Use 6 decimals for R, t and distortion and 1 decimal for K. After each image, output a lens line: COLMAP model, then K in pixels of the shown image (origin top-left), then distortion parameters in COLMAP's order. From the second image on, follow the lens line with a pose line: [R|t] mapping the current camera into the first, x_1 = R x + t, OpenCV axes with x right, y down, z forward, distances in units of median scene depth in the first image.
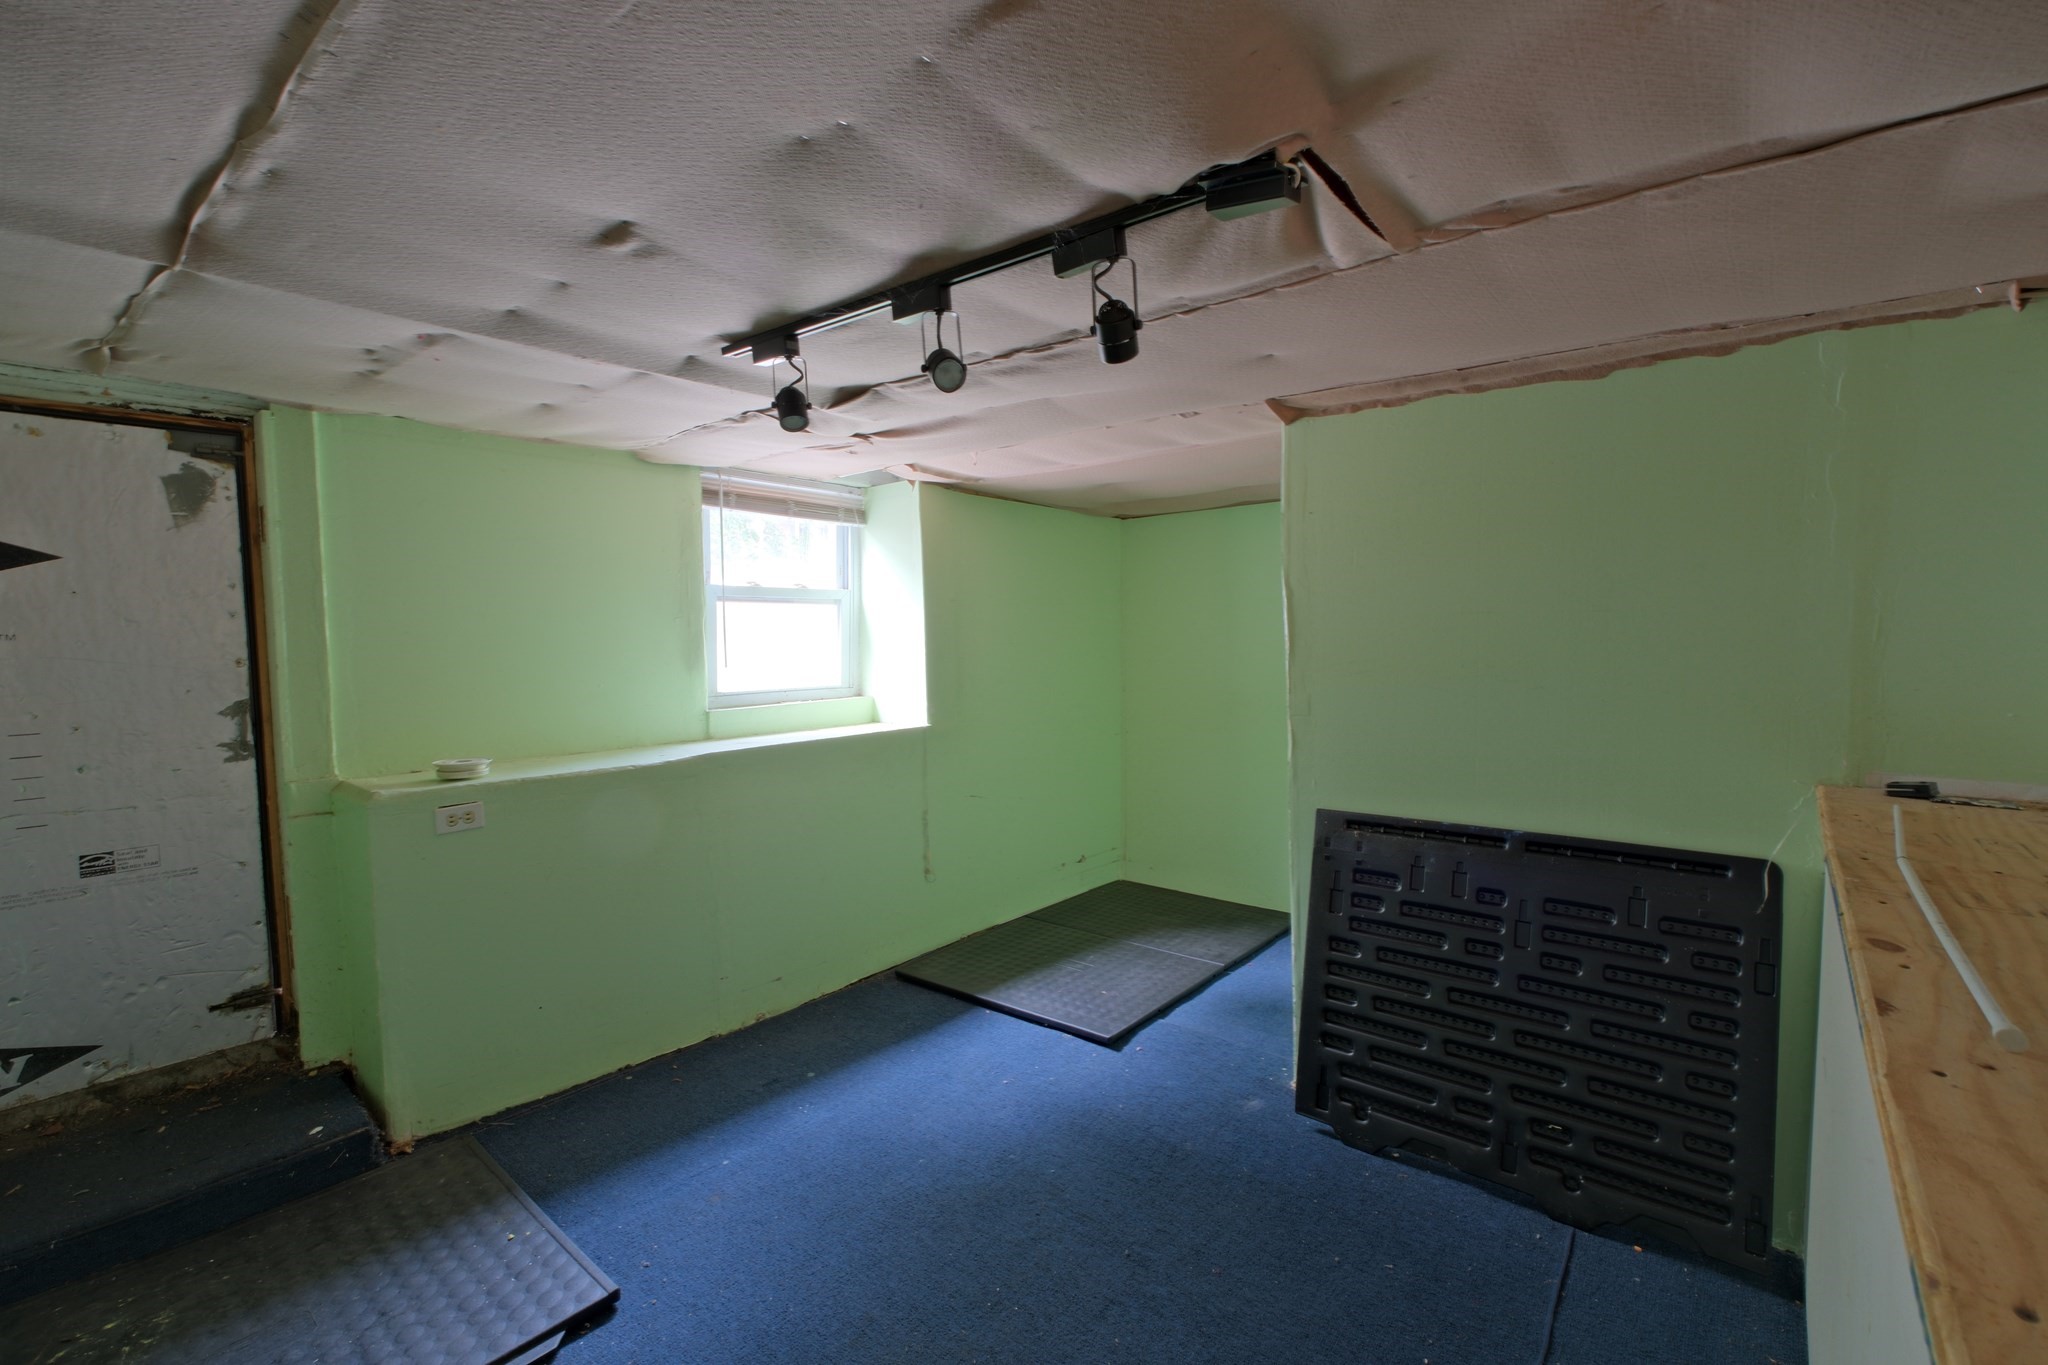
lens RADIAL K [[900.7, 0, 1023.5], [0, 900.7, 686.1], [0, 0, 1]] dist [0.008412, -0.000924]
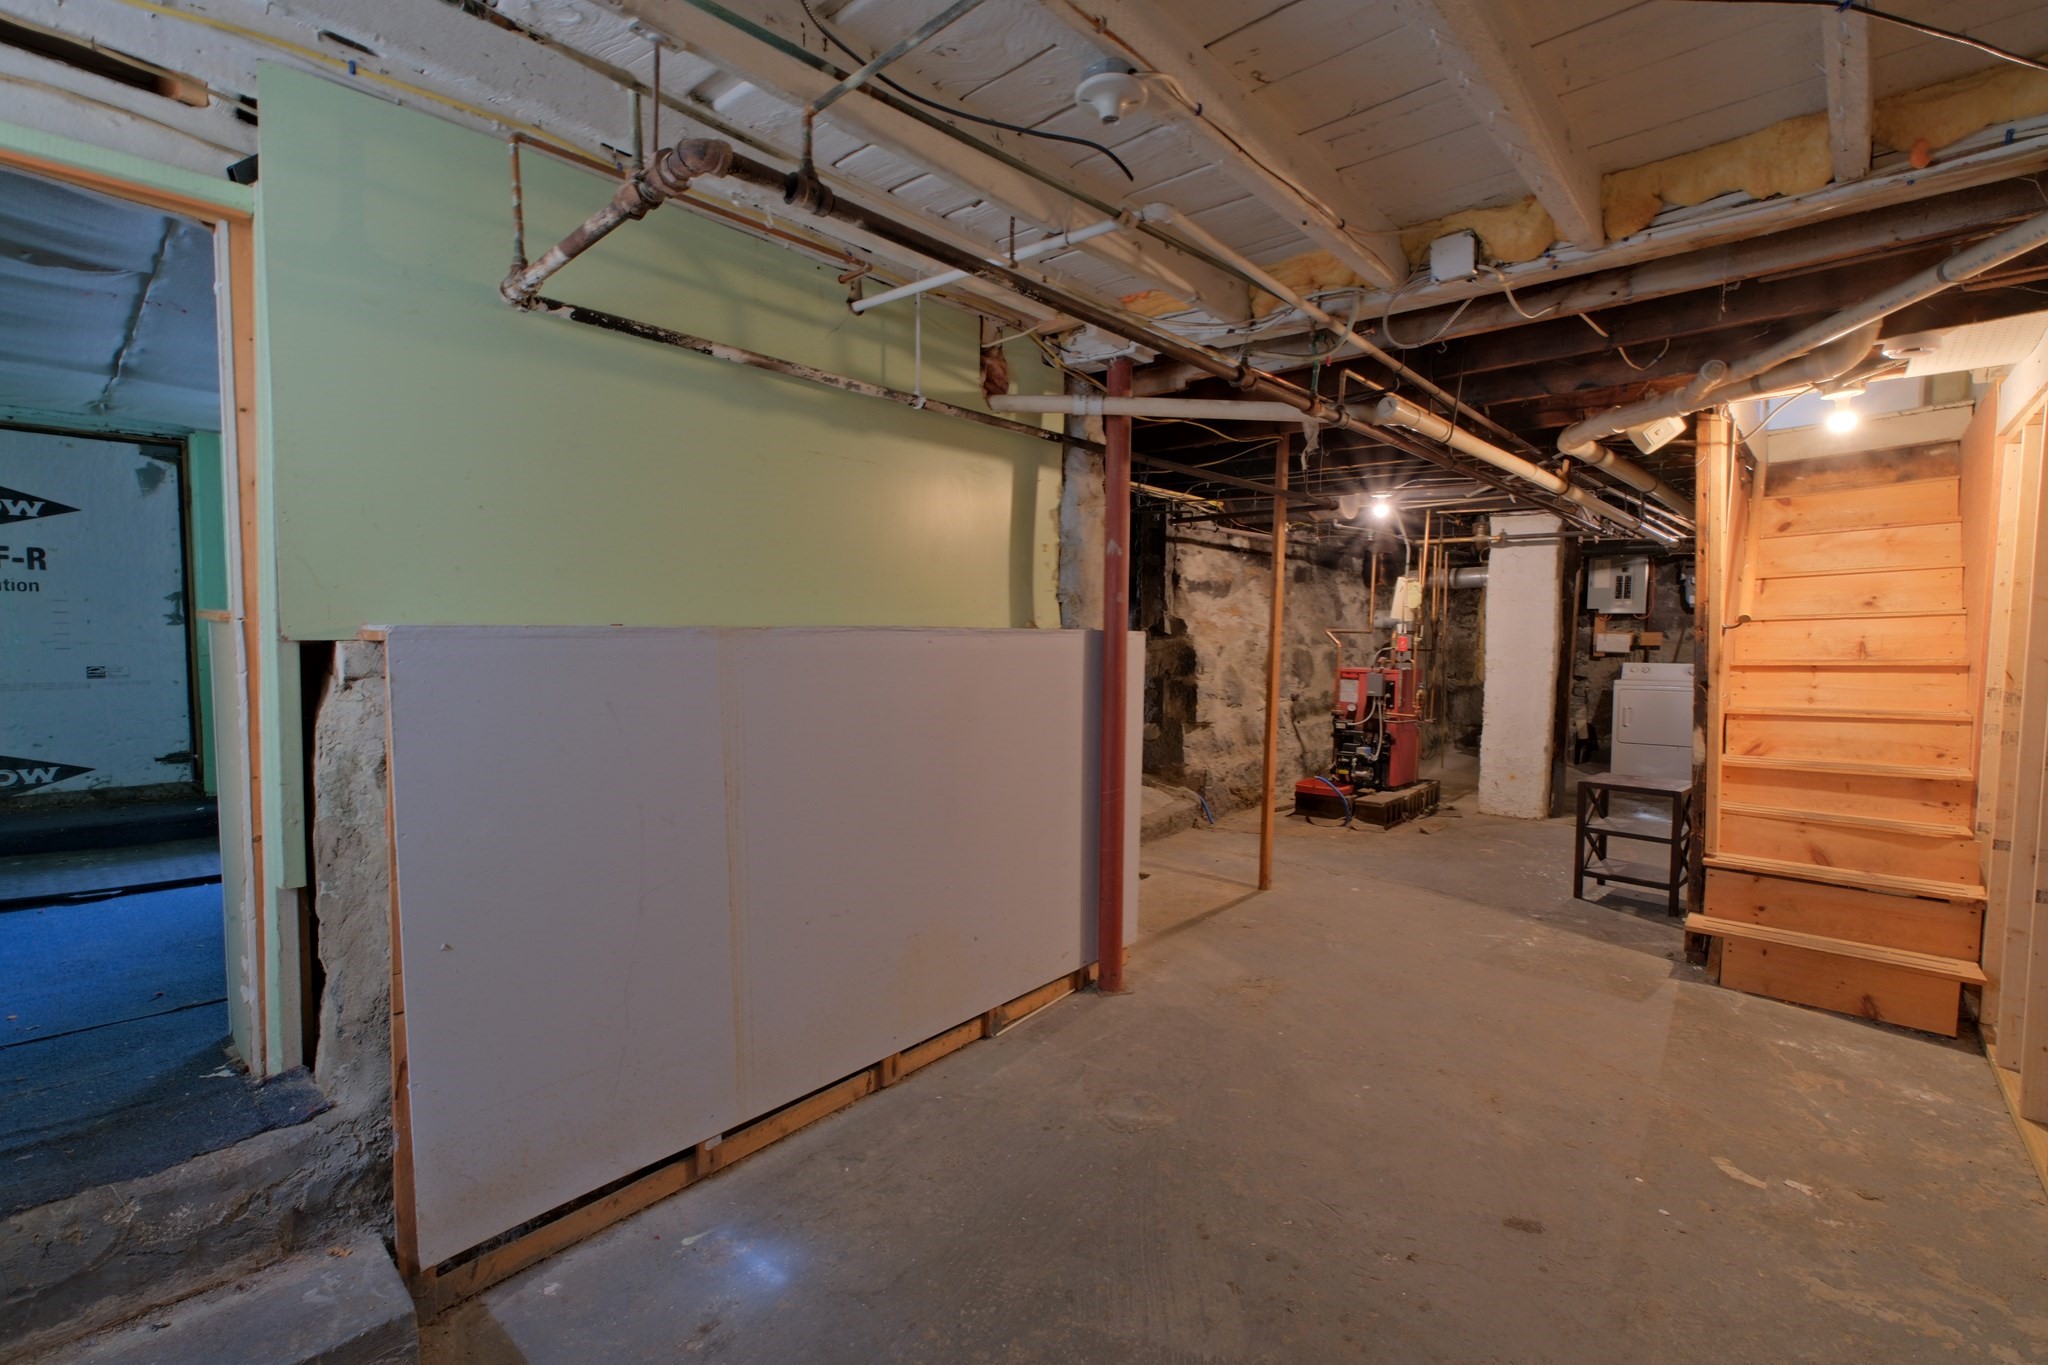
lens RADIAL K [[900.7, 0, 1021.5], [0, 900.7, 682.8], [0, 0, 1]] dist [0.008412, -0.000924]
pose [[0.999036, 0.013317, -0.041839, 0.956047], [-0.014057, 0.999749, -0.017443, 0.216303], [0.041596, 0.018014, 0.998972, -0.784676]]
